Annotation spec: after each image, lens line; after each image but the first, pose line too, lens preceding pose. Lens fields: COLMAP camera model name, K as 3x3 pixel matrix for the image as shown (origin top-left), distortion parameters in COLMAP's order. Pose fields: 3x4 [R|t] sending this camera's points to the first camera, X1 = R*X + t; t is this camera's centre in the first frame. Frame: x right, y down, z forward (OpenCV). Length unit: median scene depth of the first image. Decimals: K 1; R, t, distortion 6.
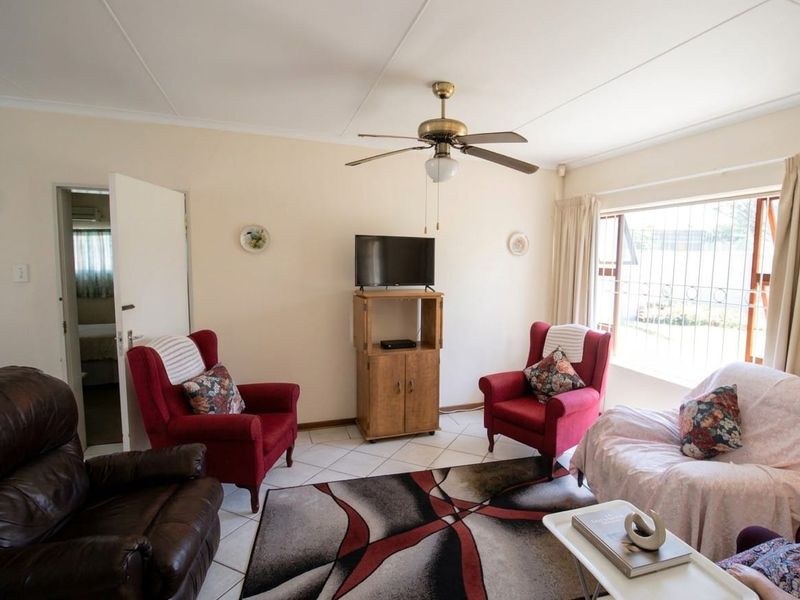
lens RADIAL K [[448.9, 0, 400.0], [0, 448.9, 300.0], [0, 0, 1]] dist [0.109104, -0.042077]
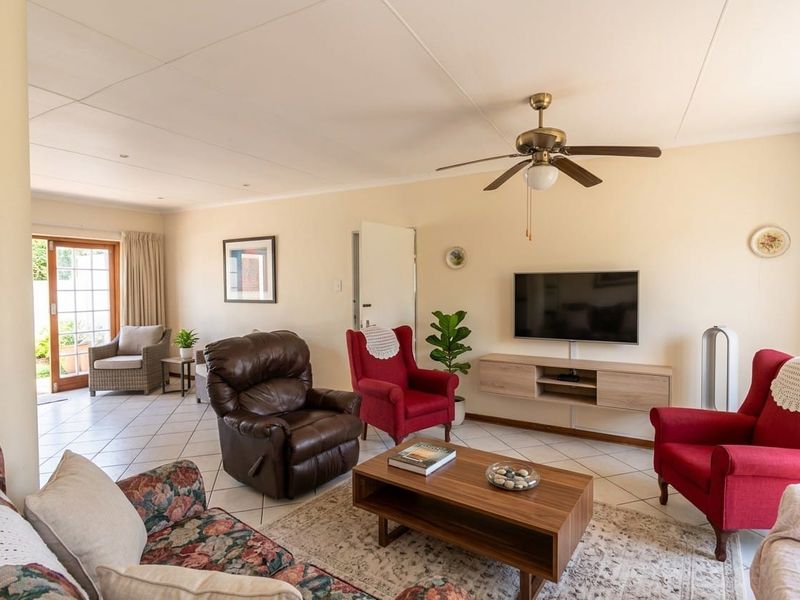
lens RADIAL K [[448.9, 0, 400.0], [0, 448.9, 300.0], [0, 0, 1]] dist [0.109104, -0.042077]
pose [[0.636043, 0.011348, -0.771571, 0.542241], [-0.058257, 0.997744, -0.033350, 0.030668], [0.769452, 0.066161, 0.635269, 0.102470]]
